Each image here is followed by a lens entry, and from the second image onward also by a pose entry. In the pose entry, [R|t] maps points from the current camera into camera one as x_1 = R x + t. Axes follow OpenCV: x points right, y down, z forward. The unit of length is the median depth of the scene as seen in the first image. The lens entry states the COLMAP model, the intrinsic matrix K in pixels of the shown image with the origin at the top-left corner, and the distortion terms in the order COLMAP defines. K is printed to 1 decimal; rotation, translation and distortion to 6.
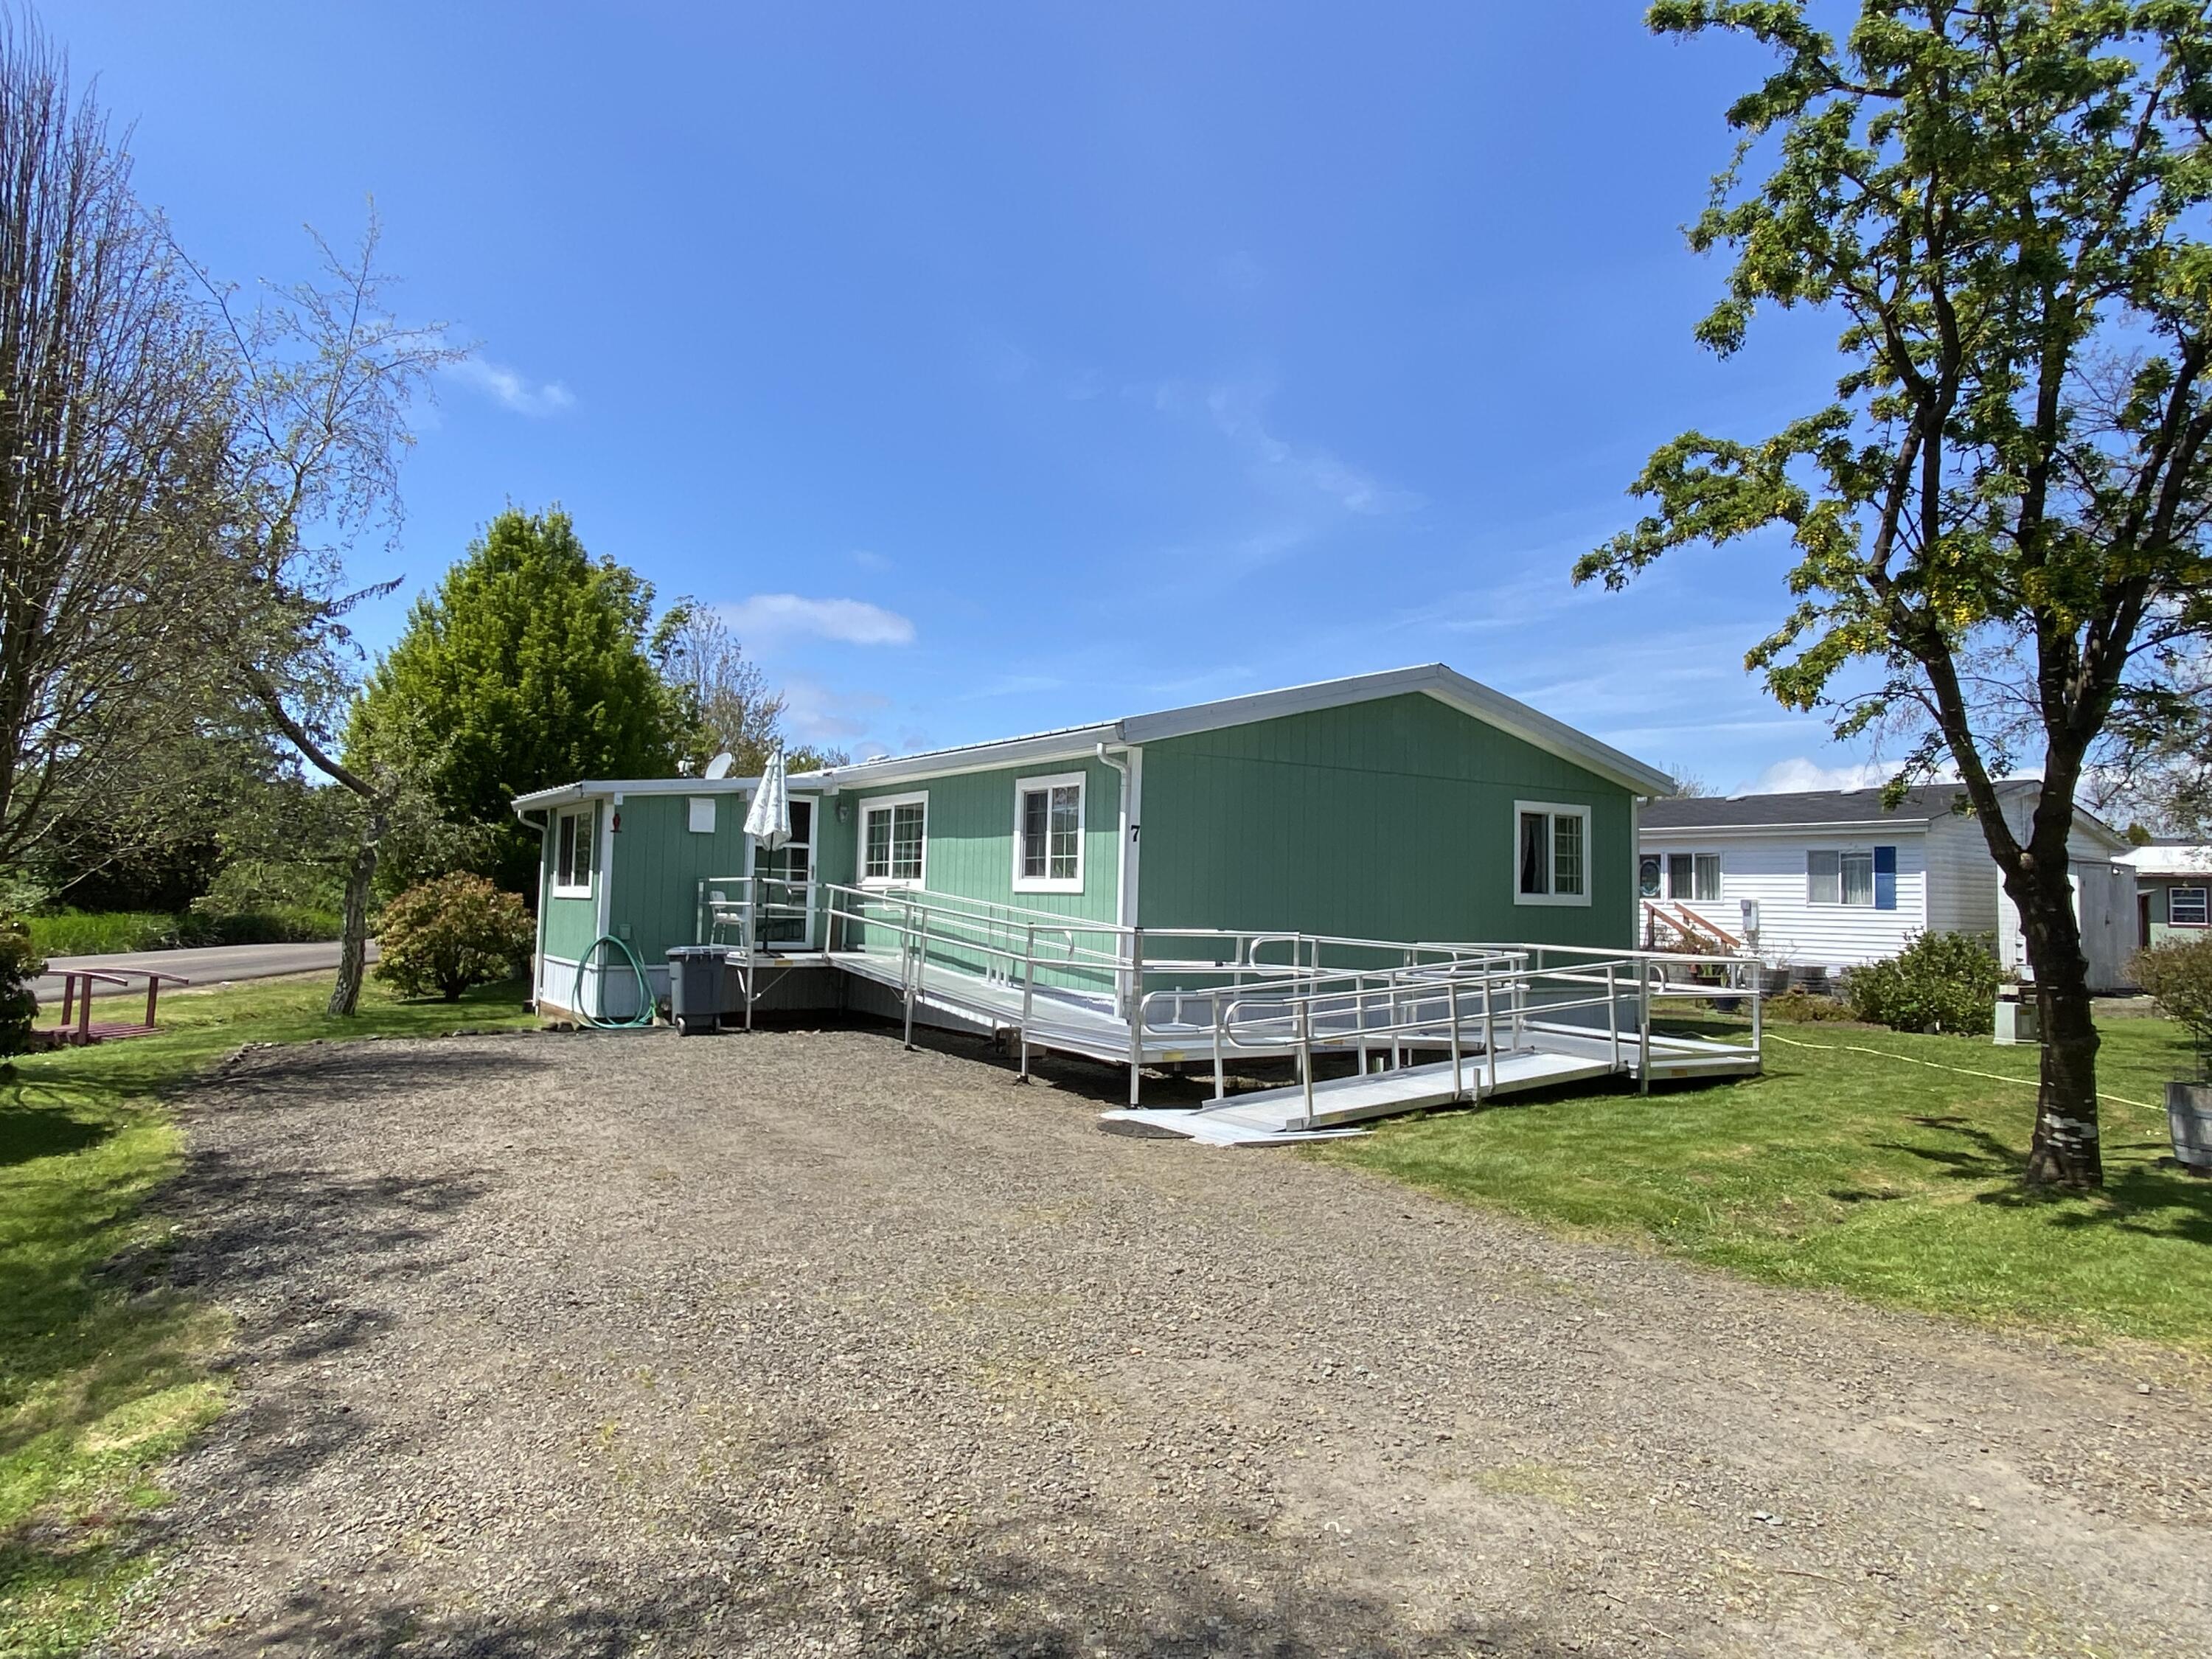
lens RADIAL K [[1354.6, 0, 1106.5], [0, 1354.6, 833.7], [0, 0, 1]] dist [0.003587, 0.002709]
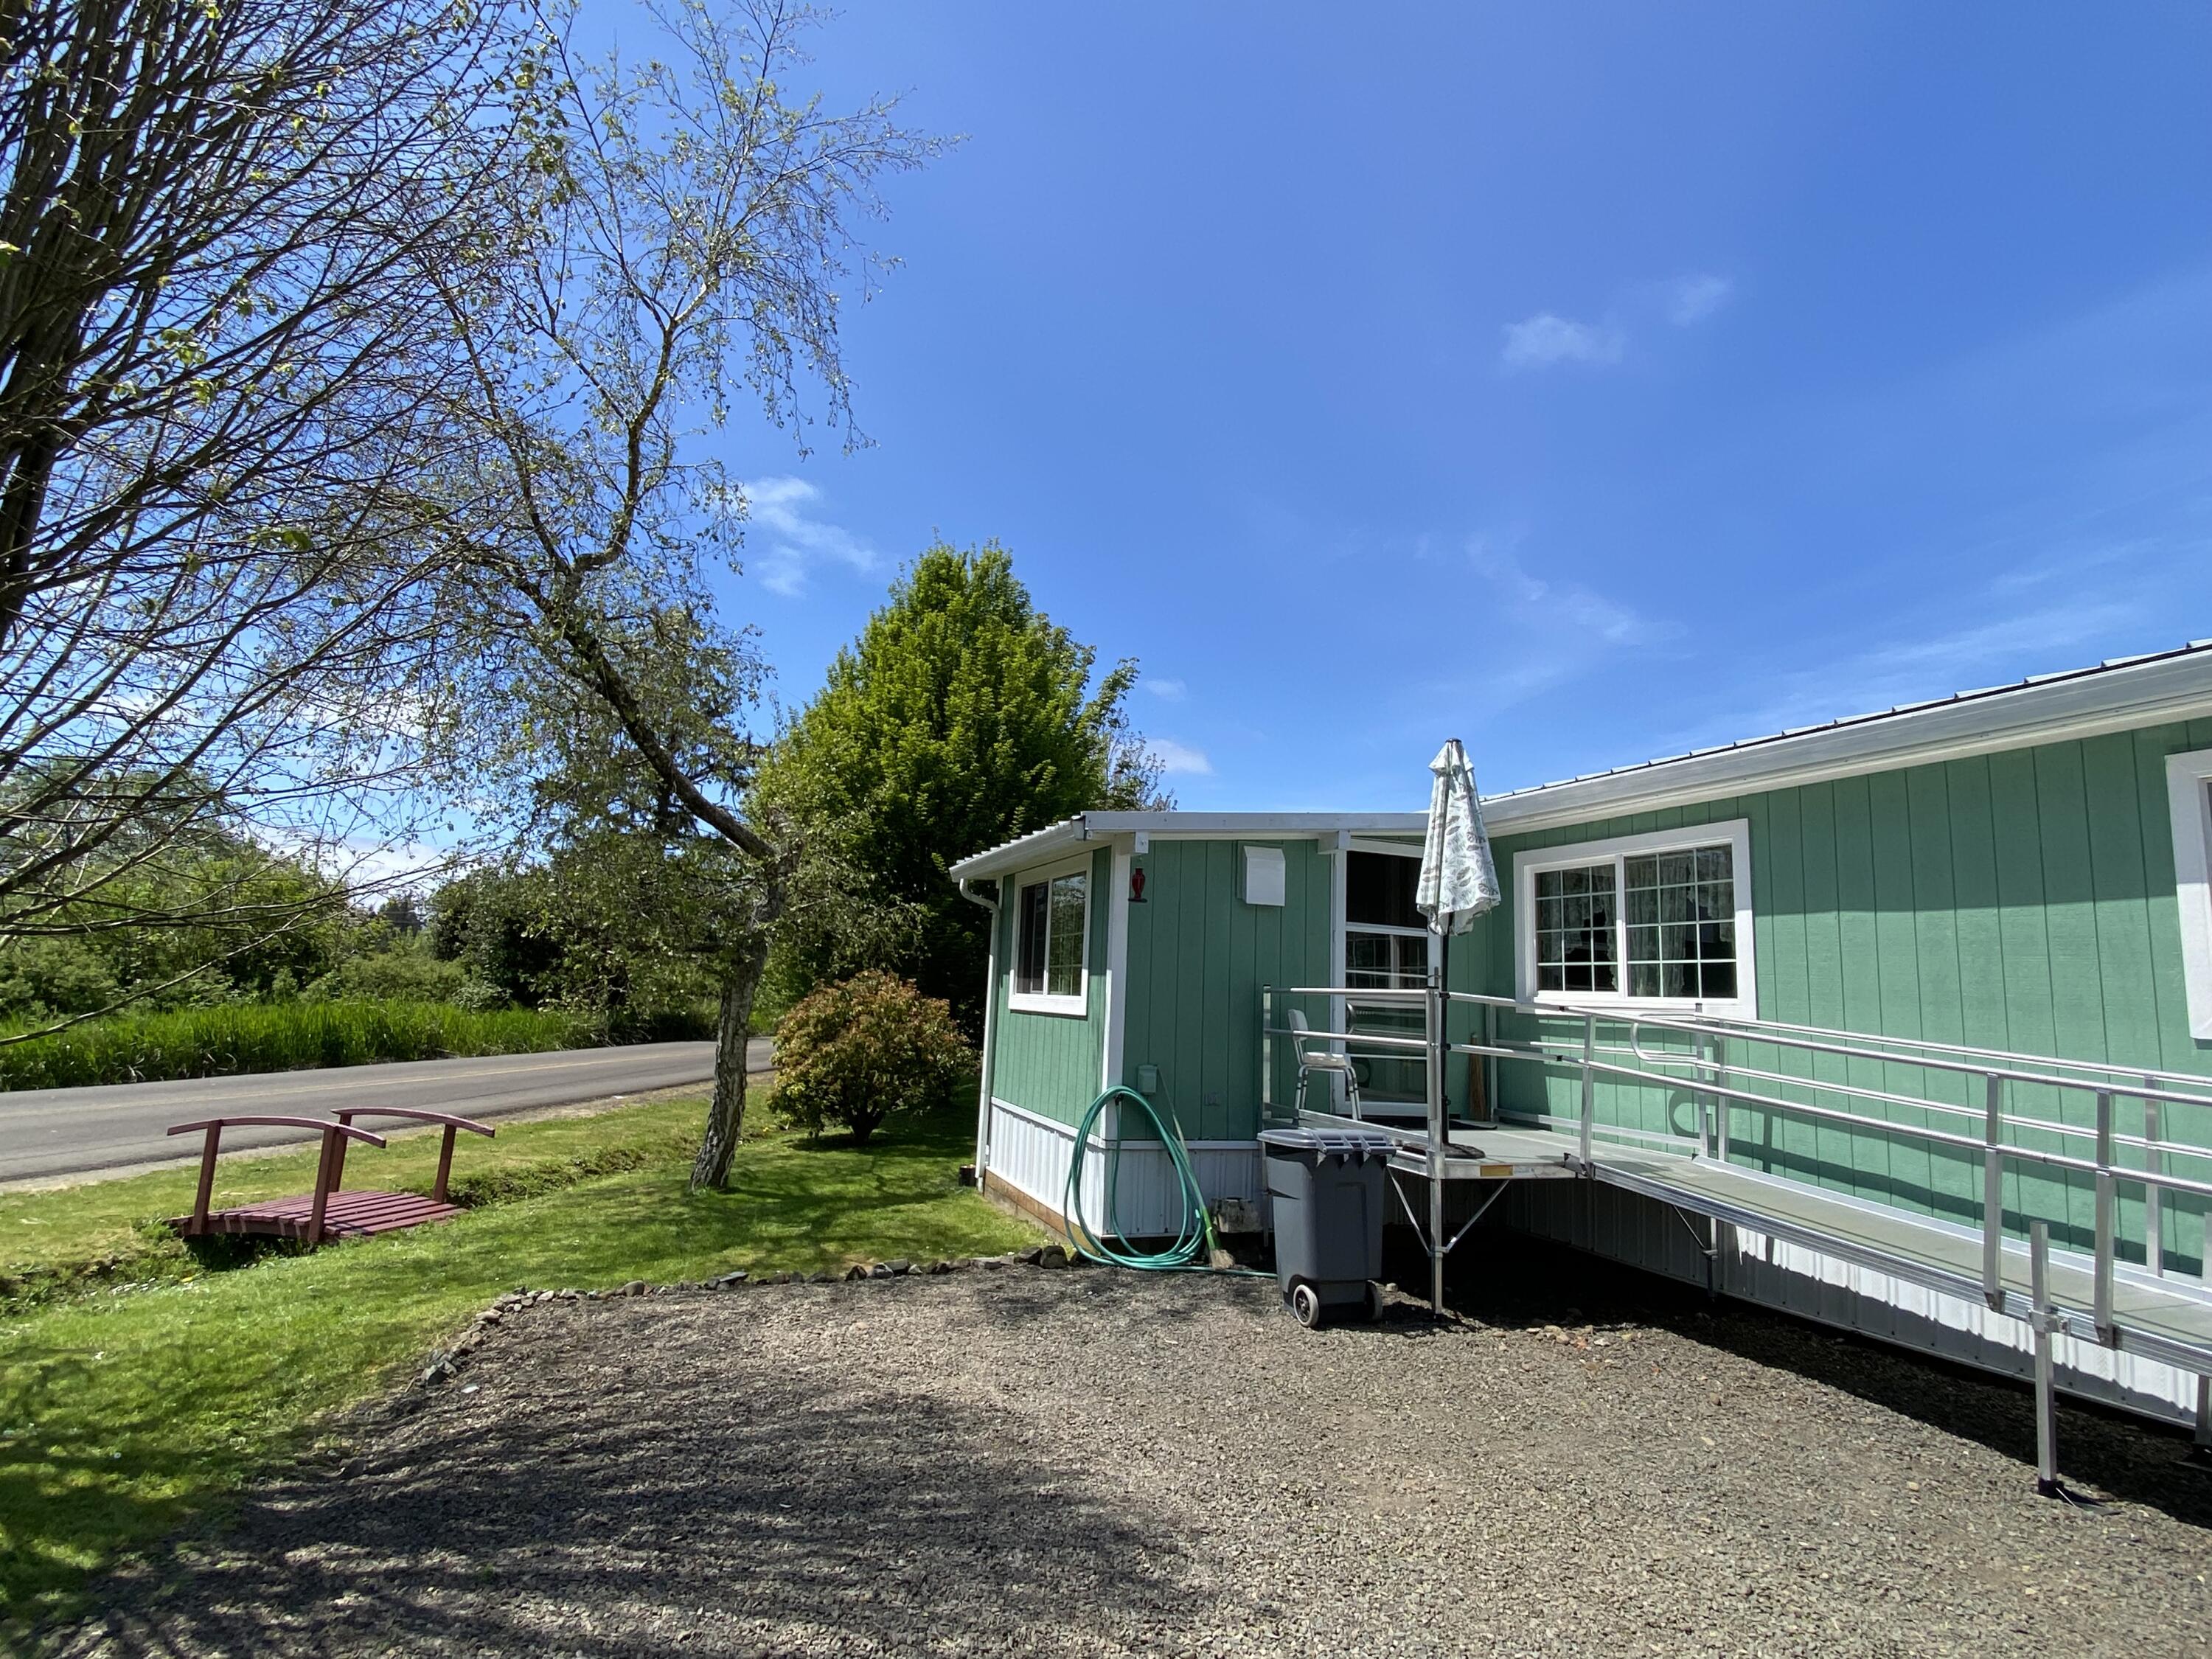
lens RADIAL K [[1244.4, 0, 1094.2], [0, 1244.4, 815.7], [0, 0, 1]] dist [0.030951, -0.000974]
pose [[0.965097, -0.017940, -0.261278, -0.184021], [-0.008683, 0.994911, -0.100385, 0.011778], [0.261750, 0.099150, 0.960029, 0.371903]]
